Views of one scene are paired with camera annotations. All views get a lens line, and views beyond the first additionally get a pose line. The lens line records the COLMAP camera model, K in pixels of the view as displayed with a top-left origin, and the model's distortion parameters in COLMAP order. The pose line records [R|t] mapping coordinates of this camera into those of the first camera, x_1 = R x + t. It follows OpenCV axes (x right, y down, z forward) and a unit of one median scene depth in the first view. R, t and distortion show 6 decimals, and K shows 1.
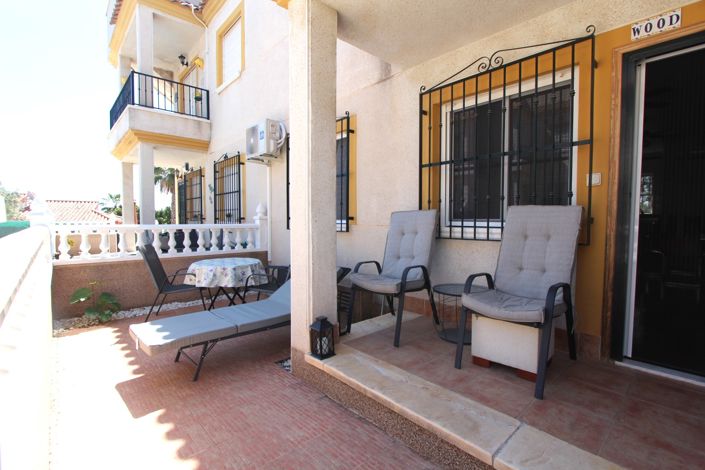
lens RADIAL K [[328.6, 0, 352.8], [0, 328.6, 233.6], [0, 0, 1]] dist [-0.001740, 0.000304]
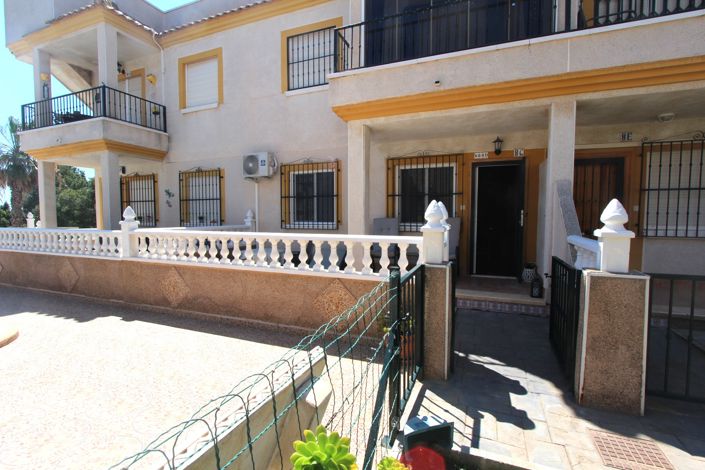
lens RADIAL K [[328.6, 0, 353.3], [0, 328.6, 236.0], [0, 0, 1]] dist [-0.001740, 0.000304]
pose [[0.910106, -0.021746, 0.413805, -0.384013], [0.017102, 0.999742, 0.014923, 0.001945], [-0.414023, -0.006505, 0.910243, -0.340695]]
